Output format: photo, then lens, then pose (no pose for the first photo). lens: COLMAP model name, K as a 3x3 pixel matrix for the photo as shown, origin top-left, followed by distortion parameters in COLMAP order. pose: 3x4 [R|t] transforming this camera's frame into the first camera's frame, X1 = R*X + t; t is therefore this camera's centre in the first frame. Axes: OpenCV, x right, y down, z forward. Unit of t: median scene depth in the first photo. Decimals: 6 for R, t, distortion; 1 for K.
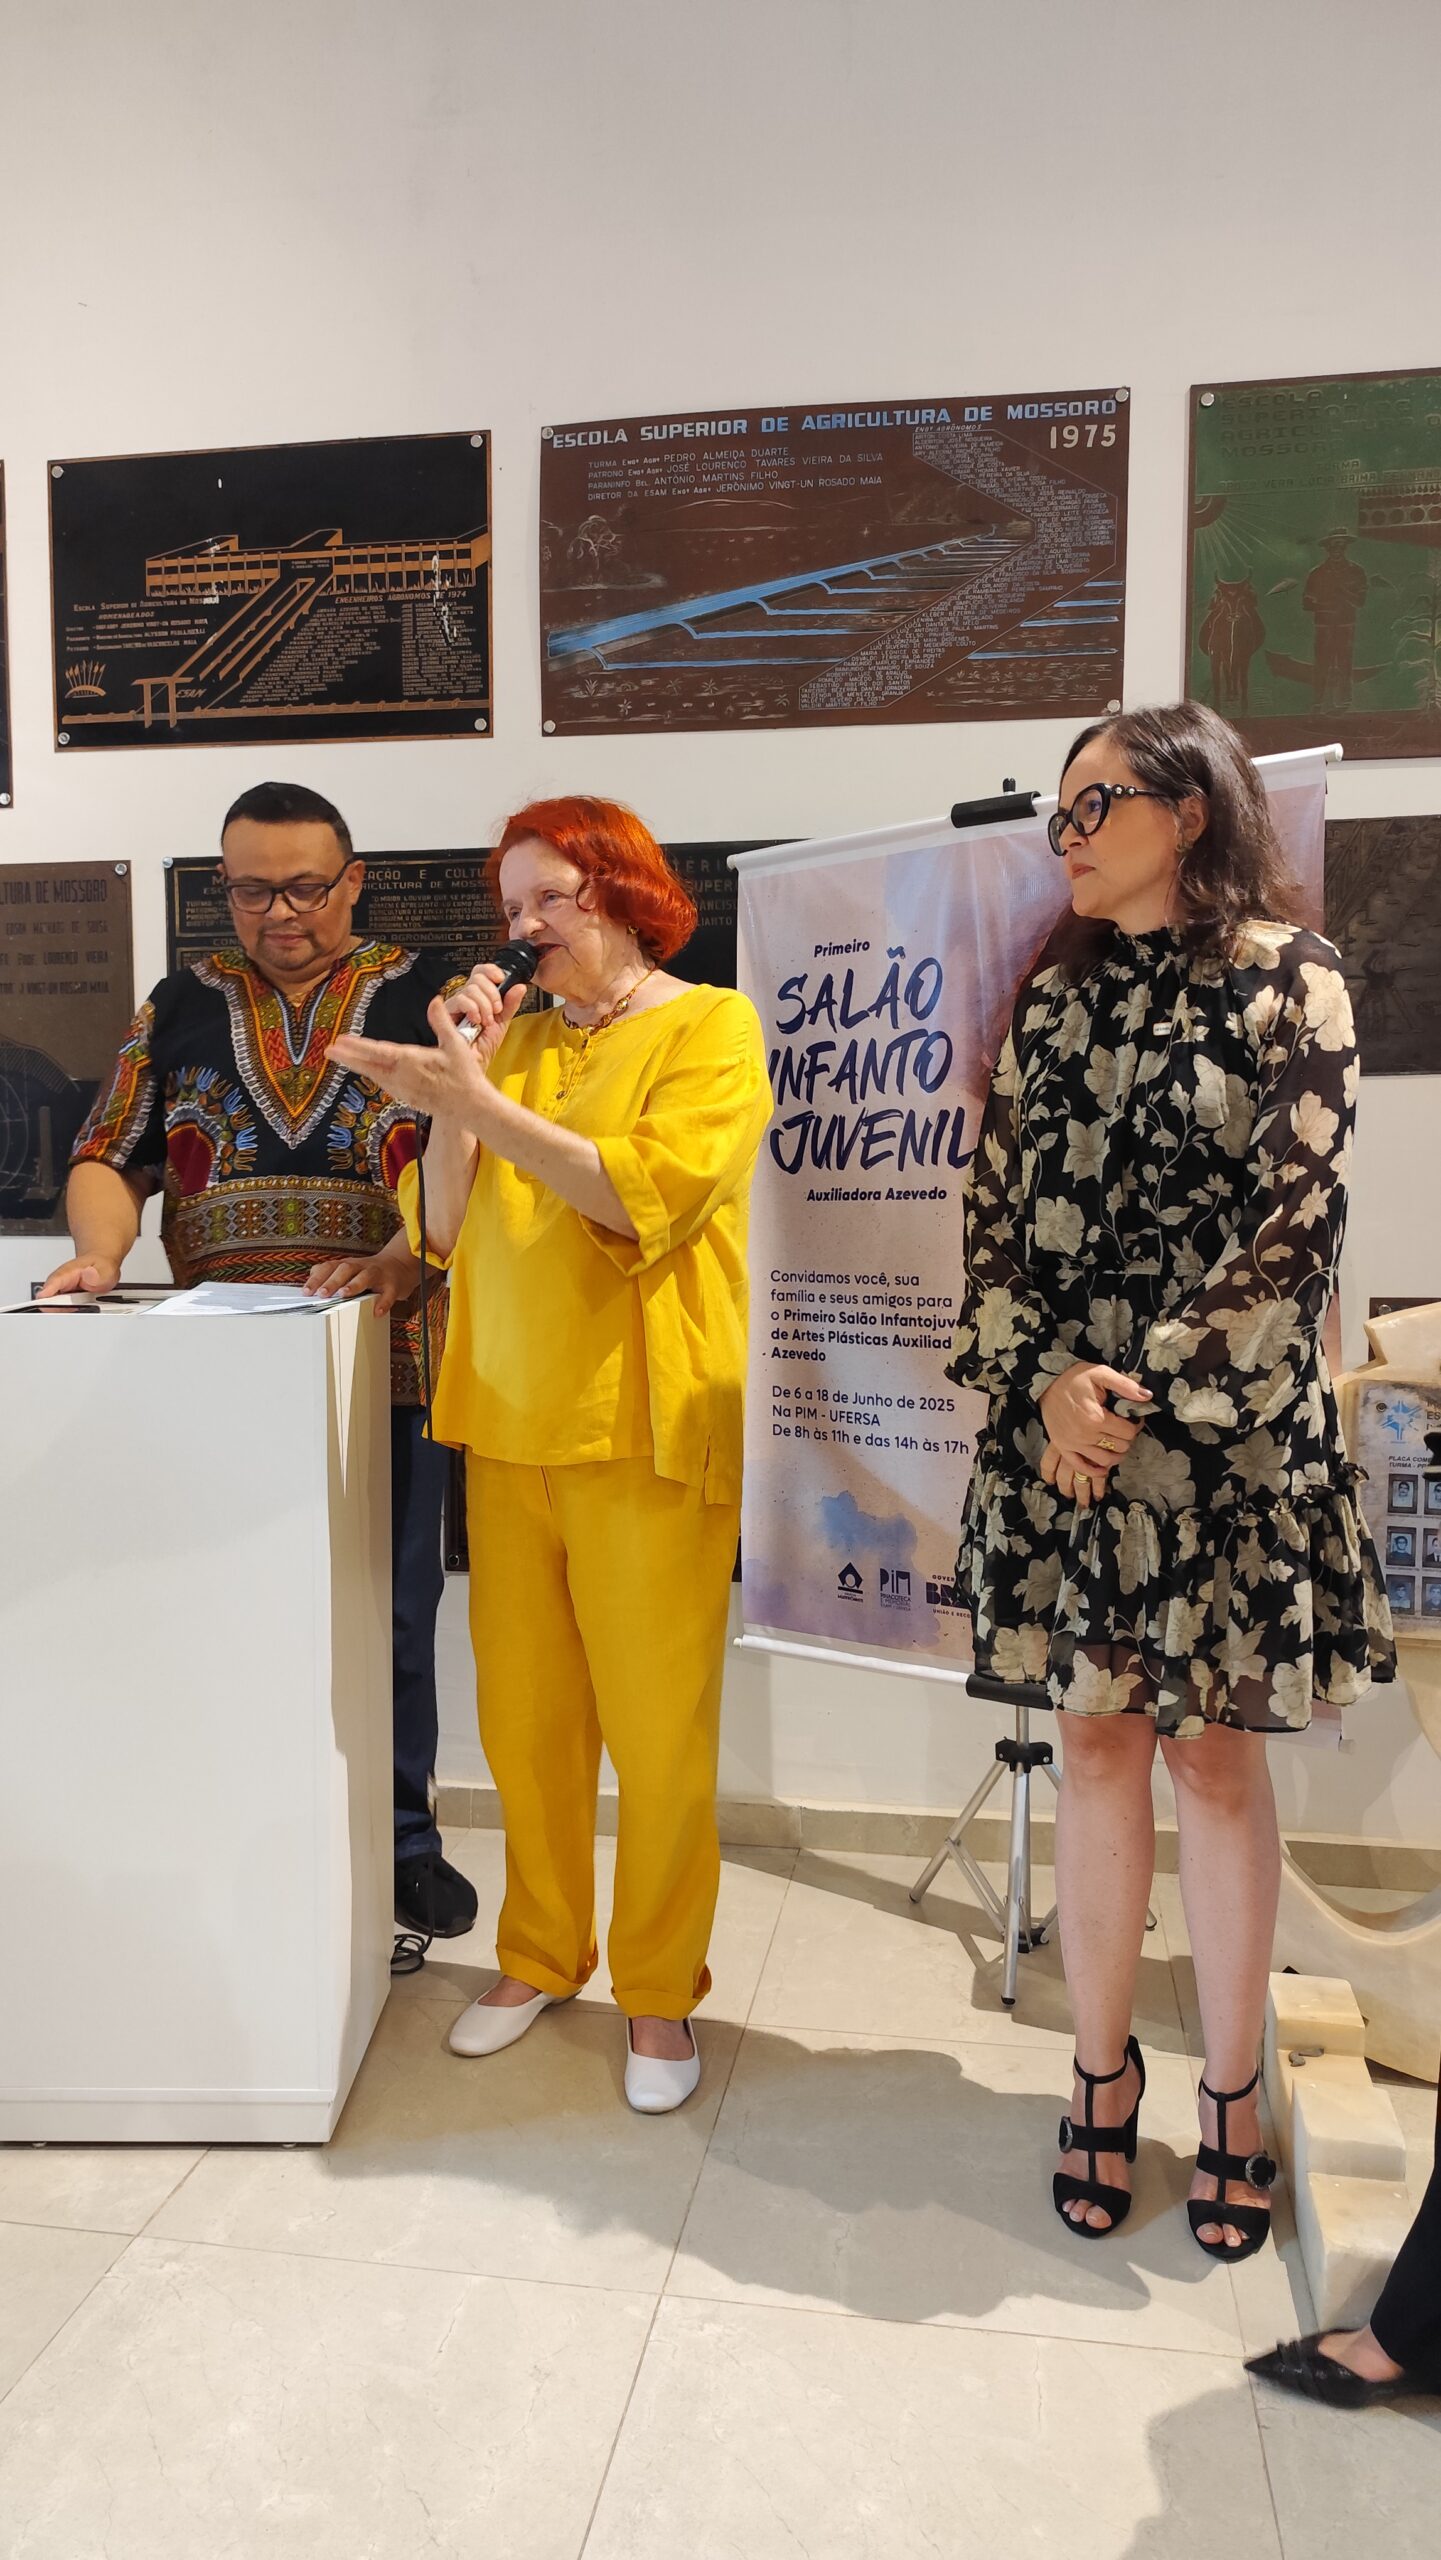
lens RADIAL K [[1753.1, 0, 707.2], [0, 1753.1, 1280.5], [0, 0, 1]] dist [0.033323, -0.056155]
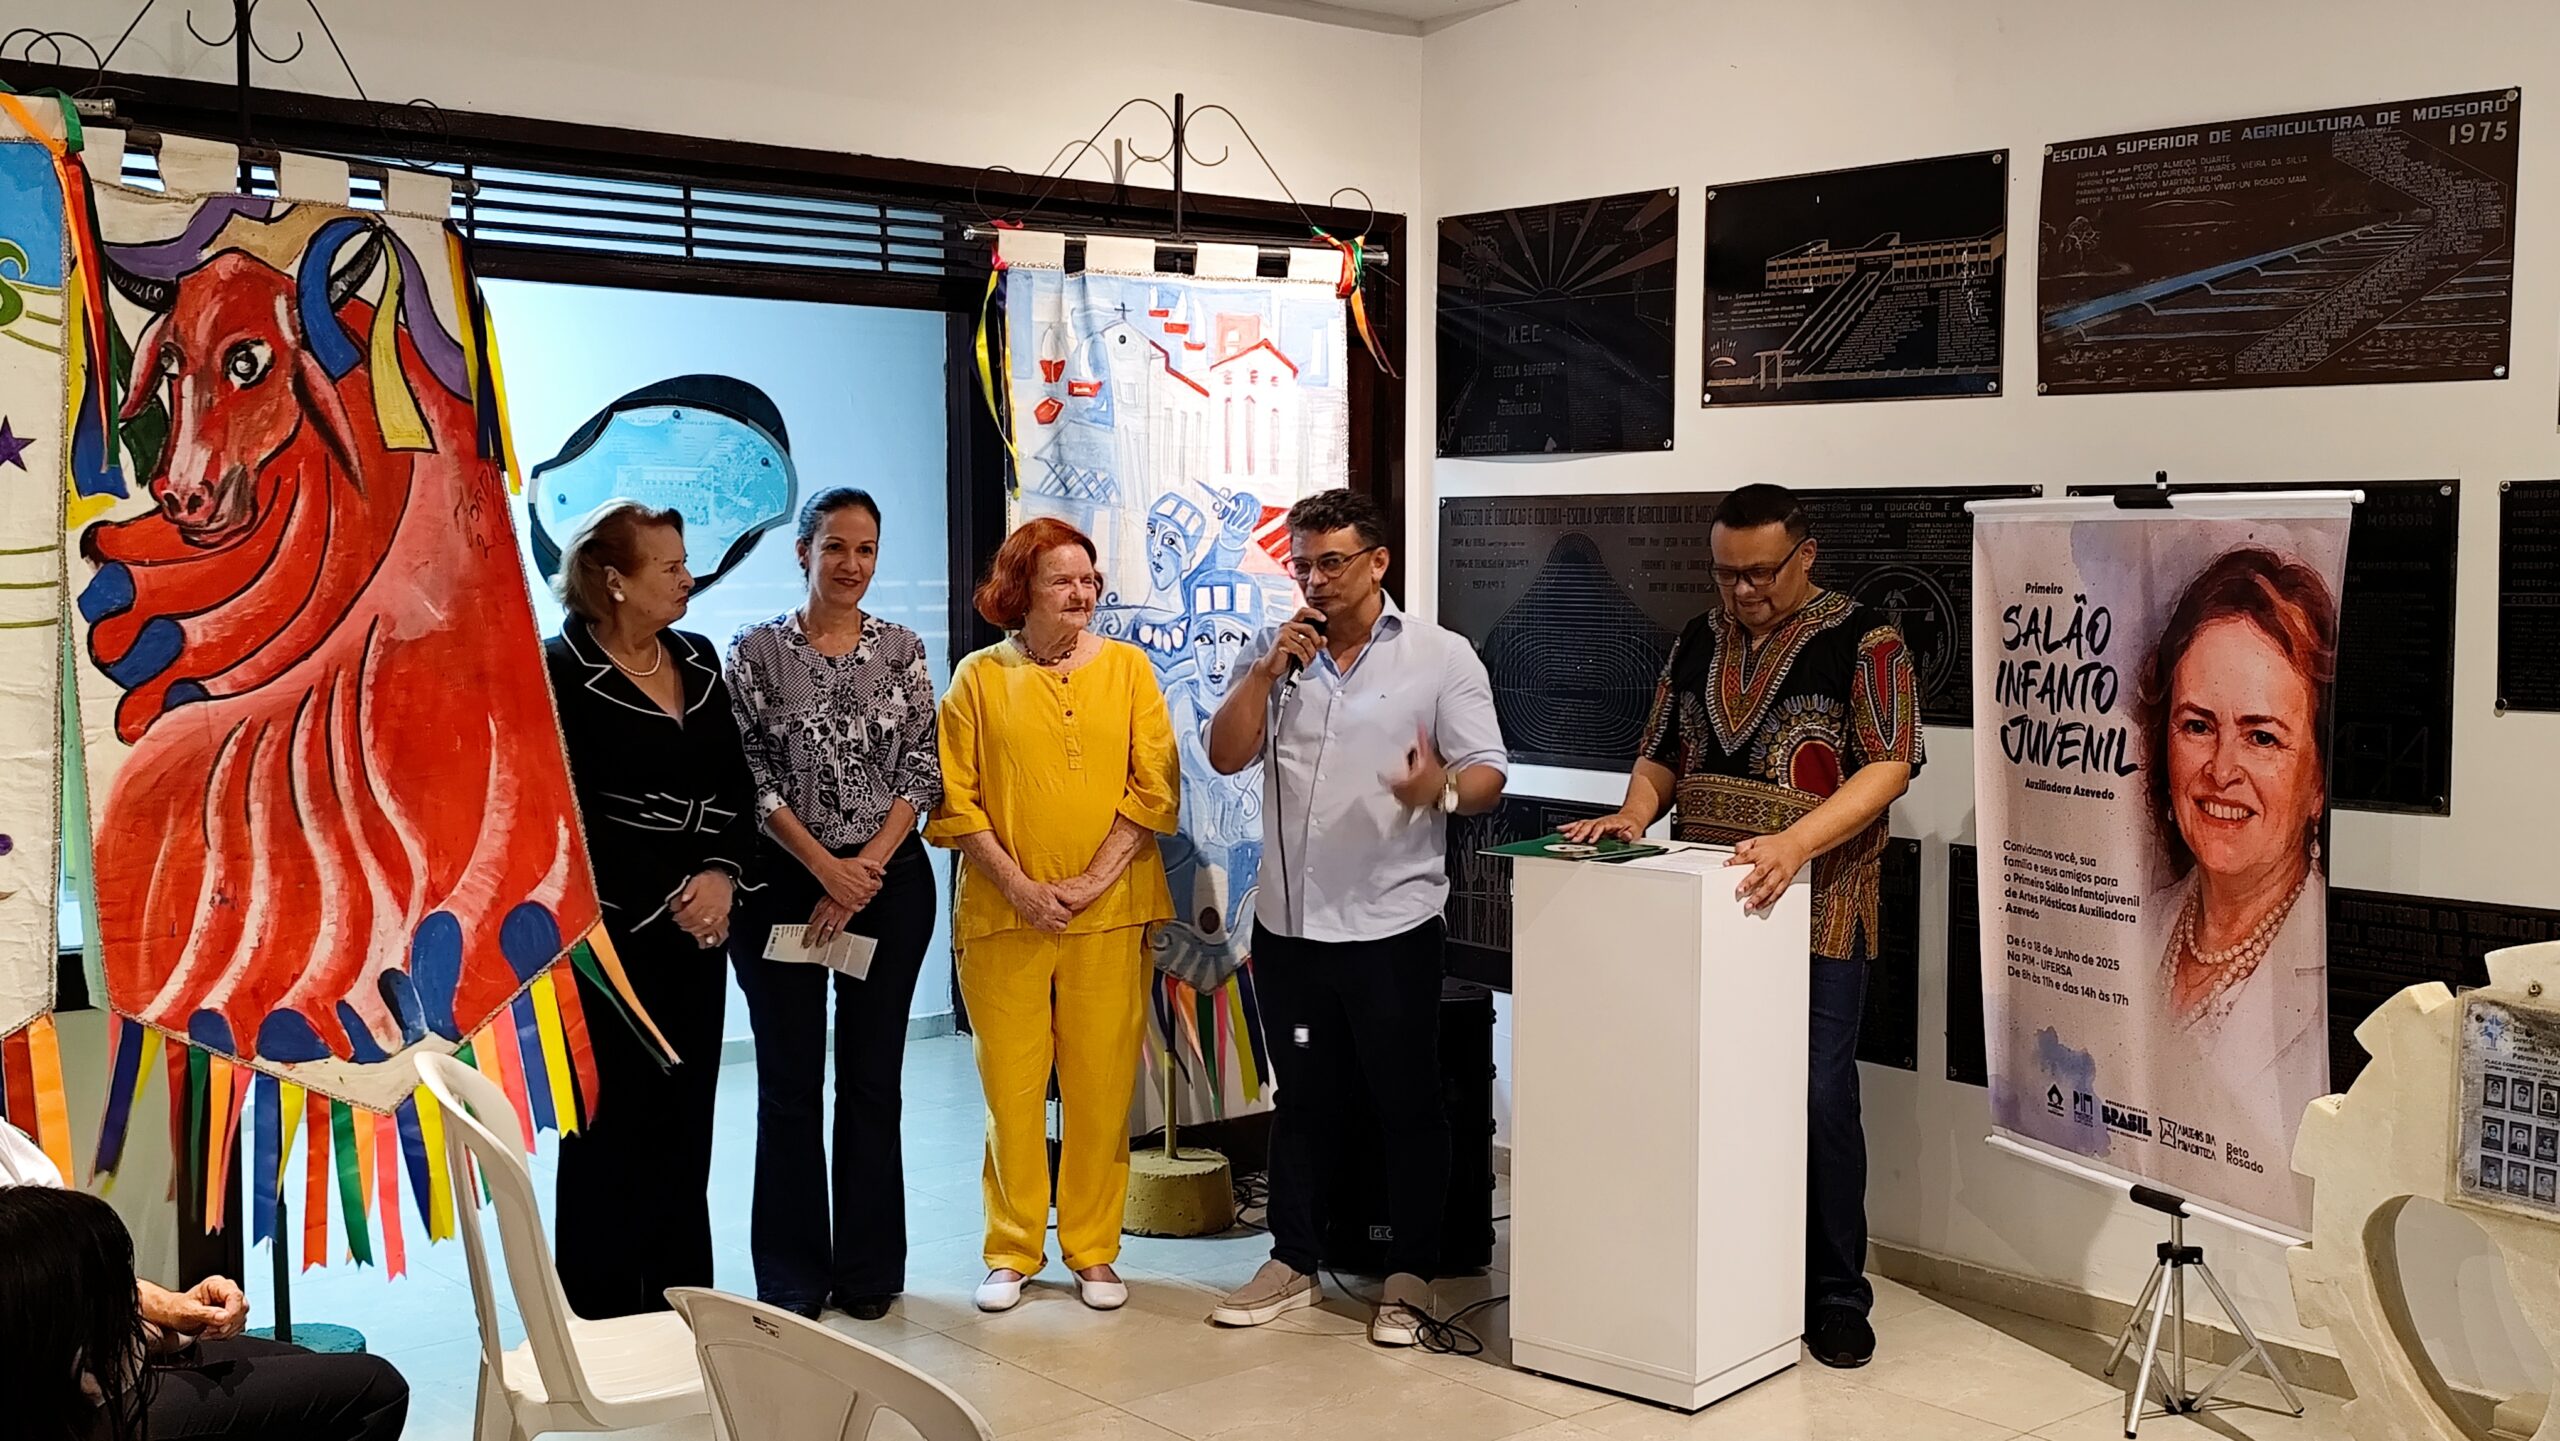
lens RADIAL K [[2565.6, 0, 1365.6], [0, 2565.6, 679.0], [0, 0, 1]] dist [-0.002867, 0.000000]
pose [[0.785535, 0.040205, -0.617509, 0.676910], [-0.049355, 0.998779, 0.002244, -0.102335], [0.616846, 0.028714, 0.786560, -0.703246]]
